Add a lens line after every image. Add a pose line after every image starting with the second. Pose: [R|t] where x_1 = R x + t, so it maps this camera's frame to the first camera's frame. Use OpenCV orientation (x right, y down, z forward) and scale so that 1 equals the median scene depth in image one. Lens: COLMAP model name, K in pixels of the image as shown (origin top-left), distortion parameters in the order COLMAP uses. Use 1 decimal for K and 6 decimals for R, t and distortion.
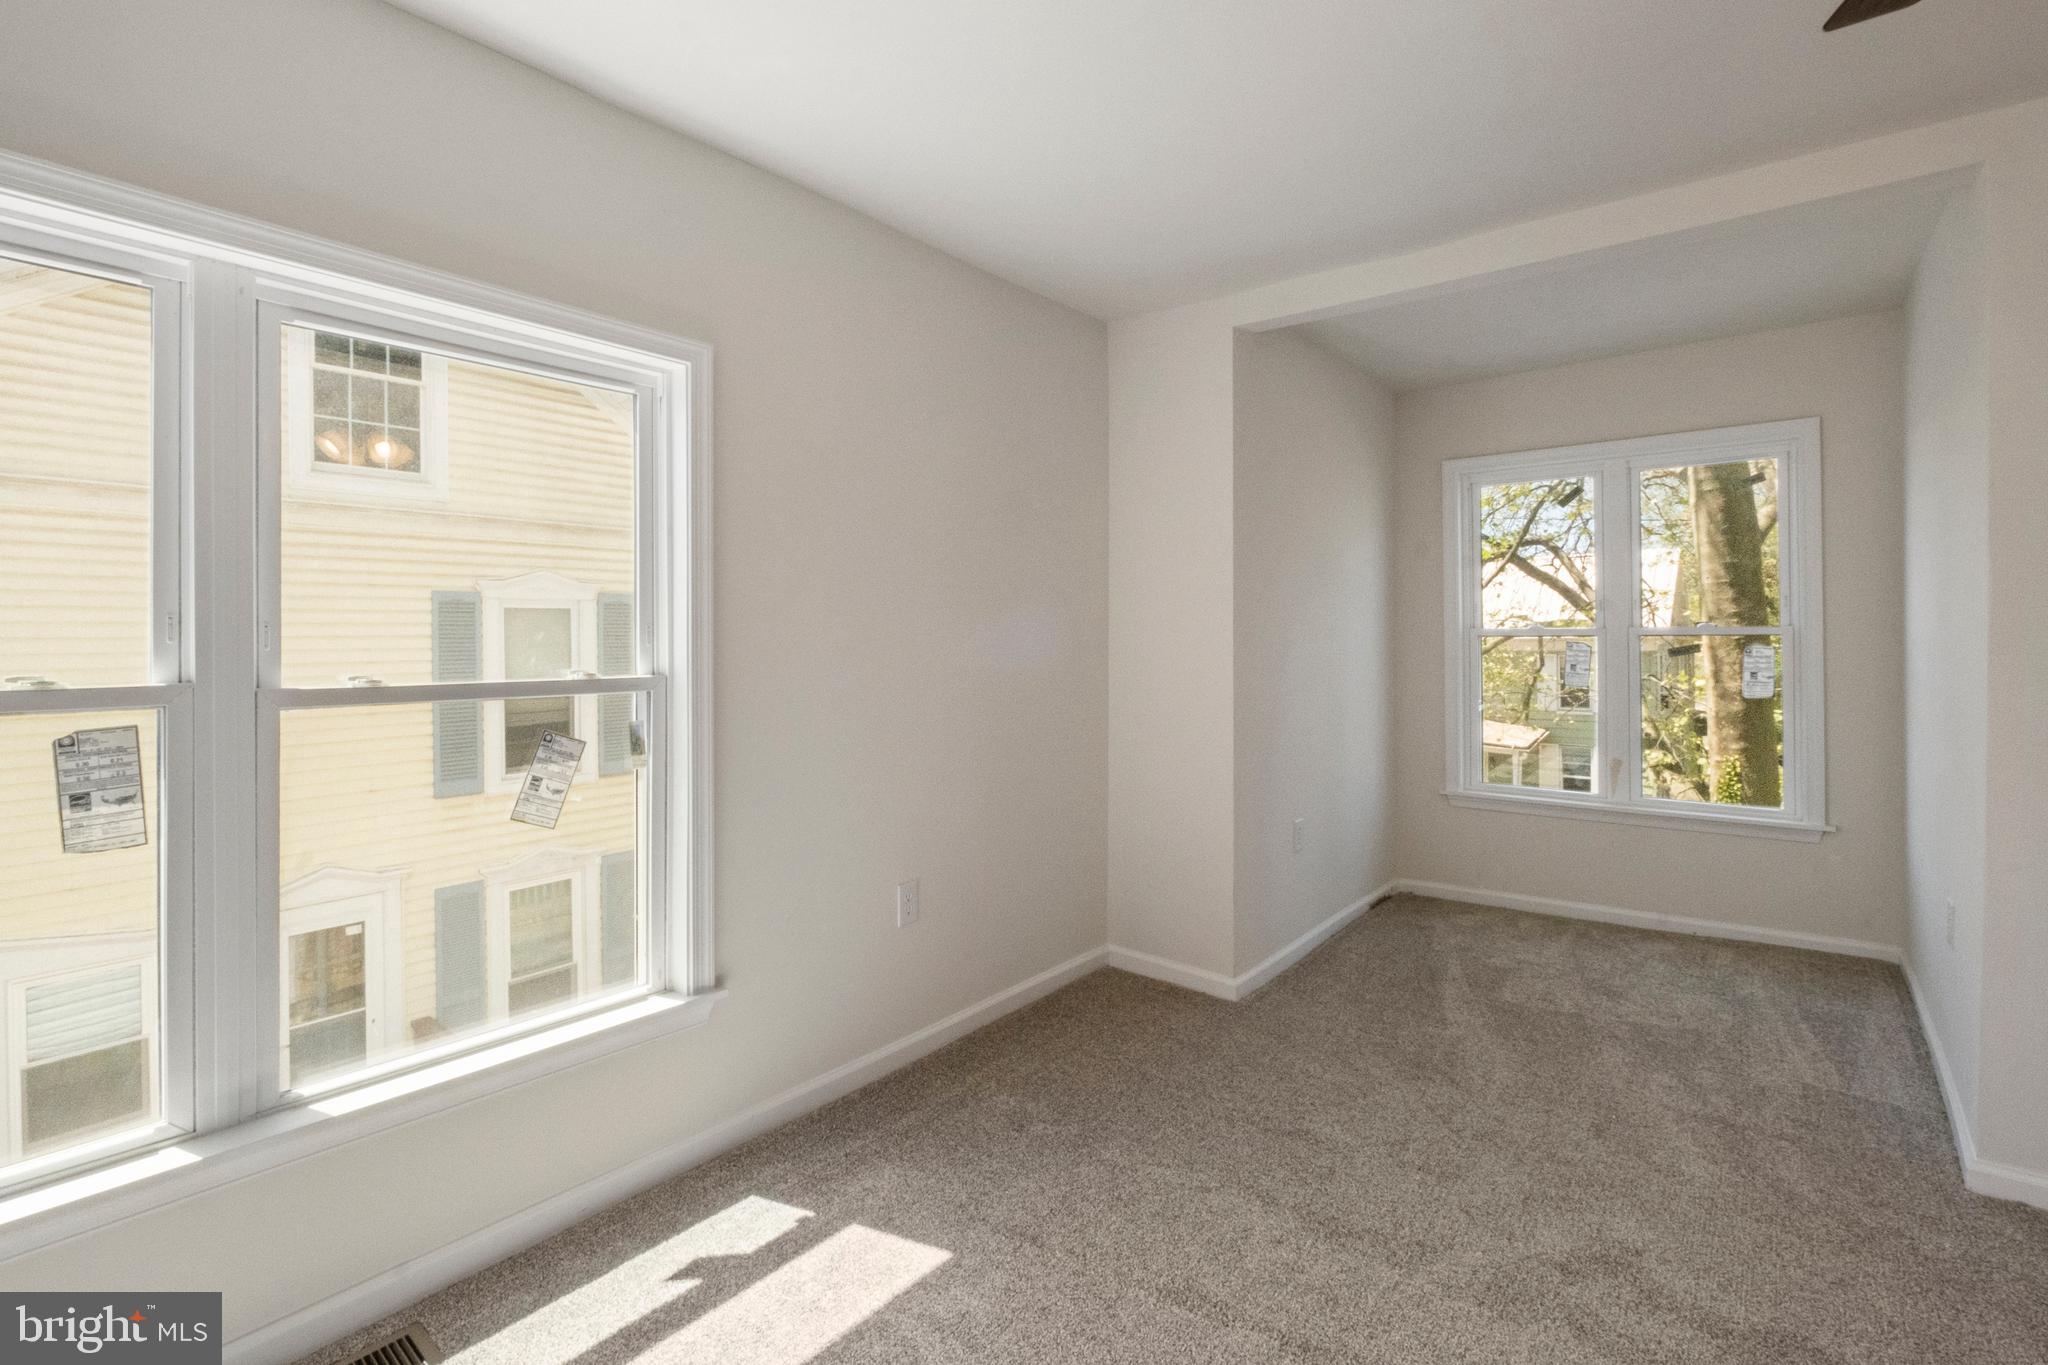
lens RADIAL K [[917.8, 0, 1026.6], [0, 917.8, 650.7], [0, 0, 1]] dist [-0.009341, -0.000408]
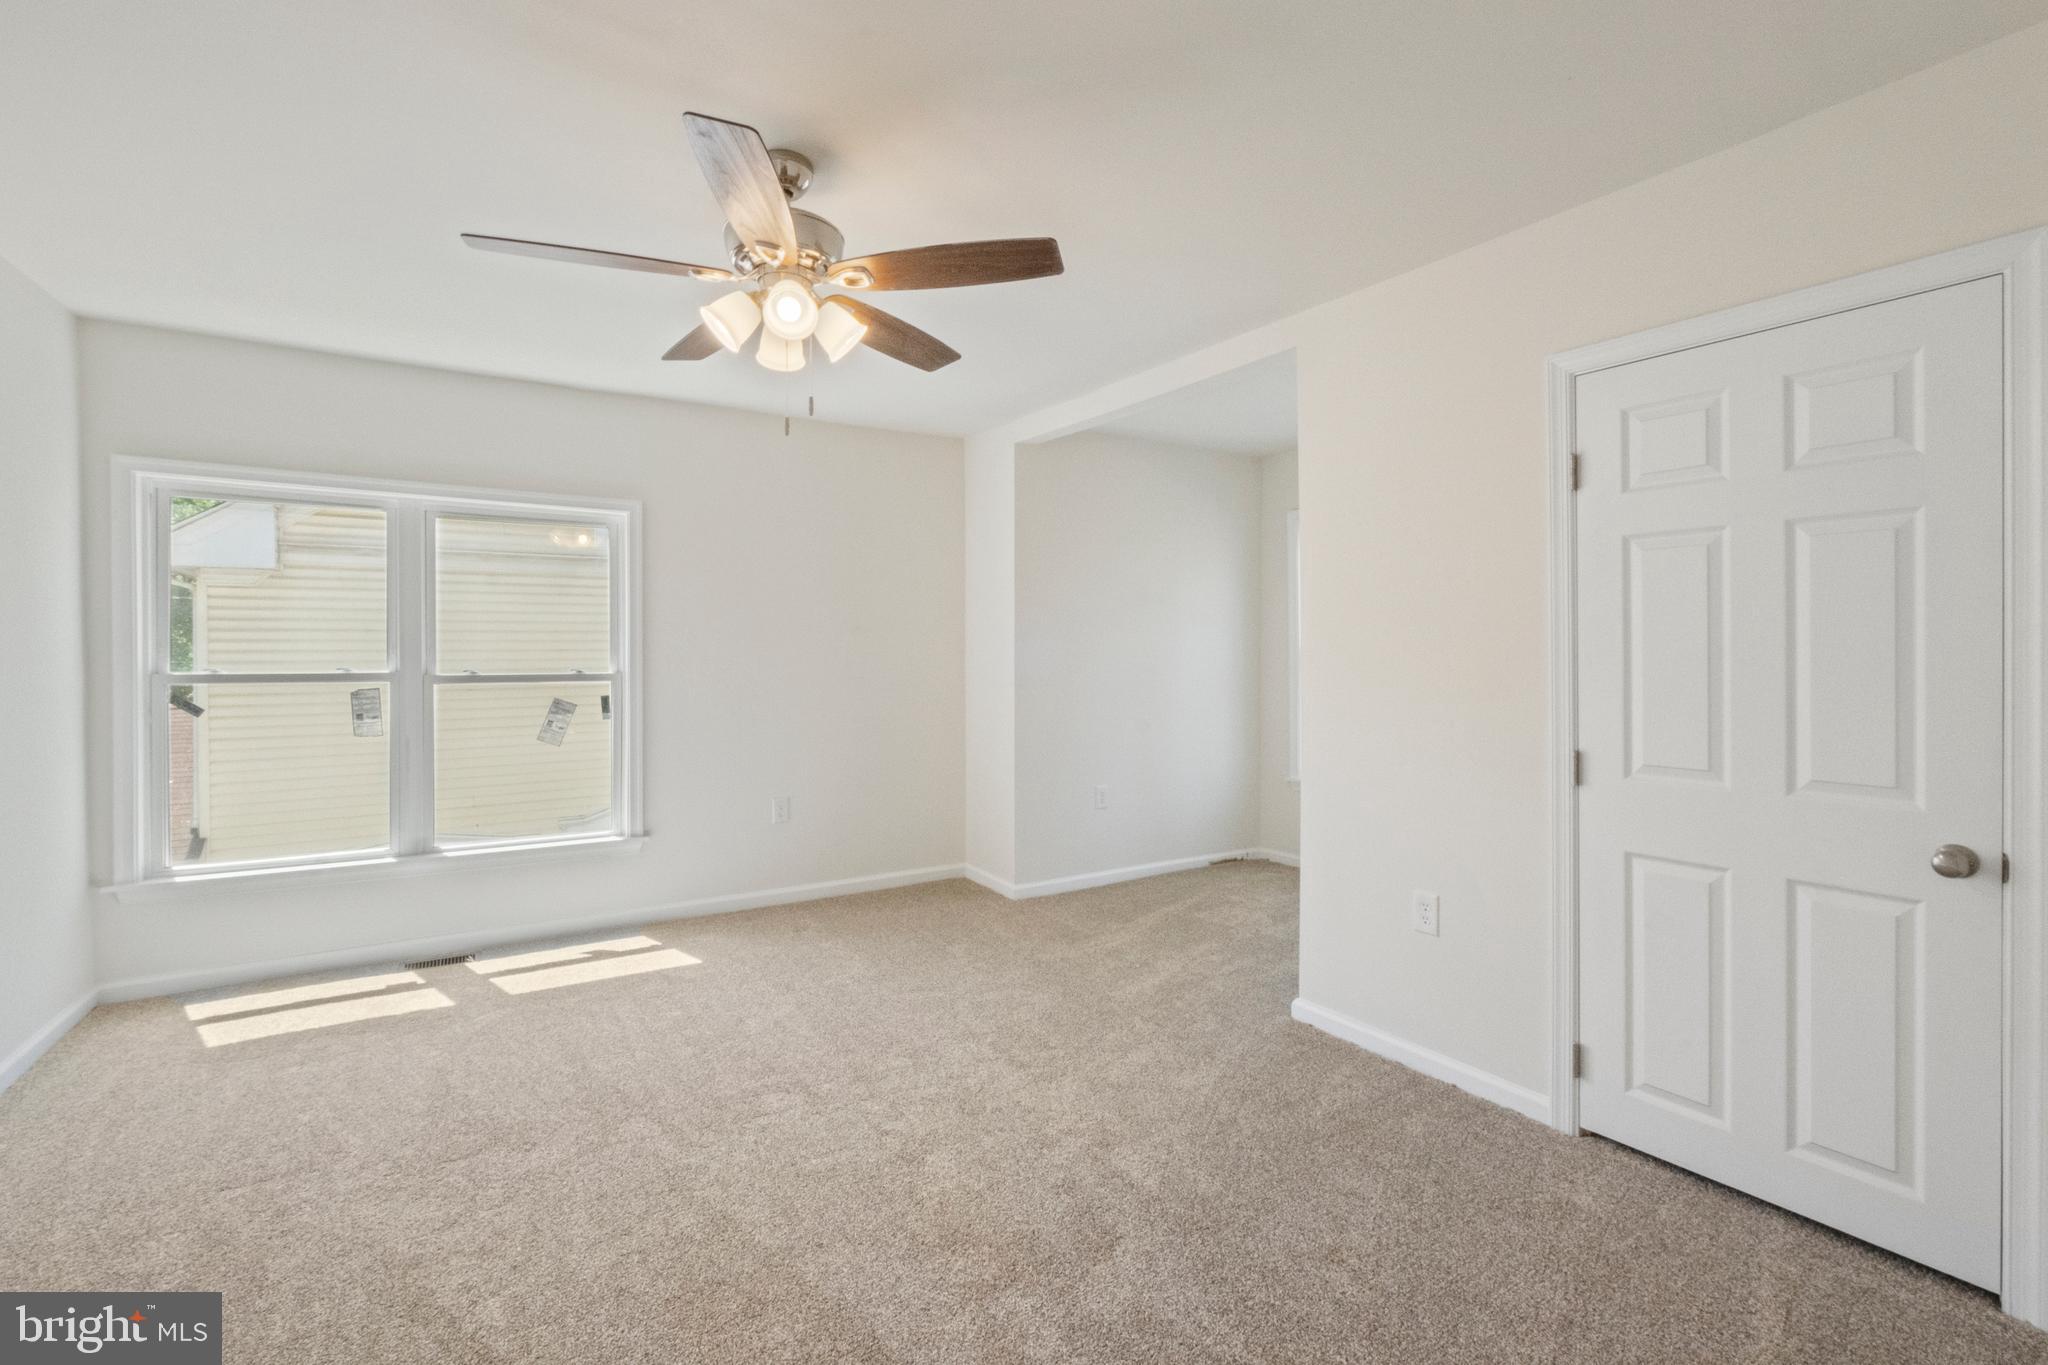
lens RADIAL K [[899.6, 0, 1012.6], [0, 899.6, 675.2], [0, 0, 1]] dist [-0.002752, -0.000378]
pose [[0.949978, 0.012808, -0.312054, 1.078694], [-0.008011, 0.999829, 0.016648, -0.006757], [0.312214, -0.013315, 0.949919, -0.600898]]
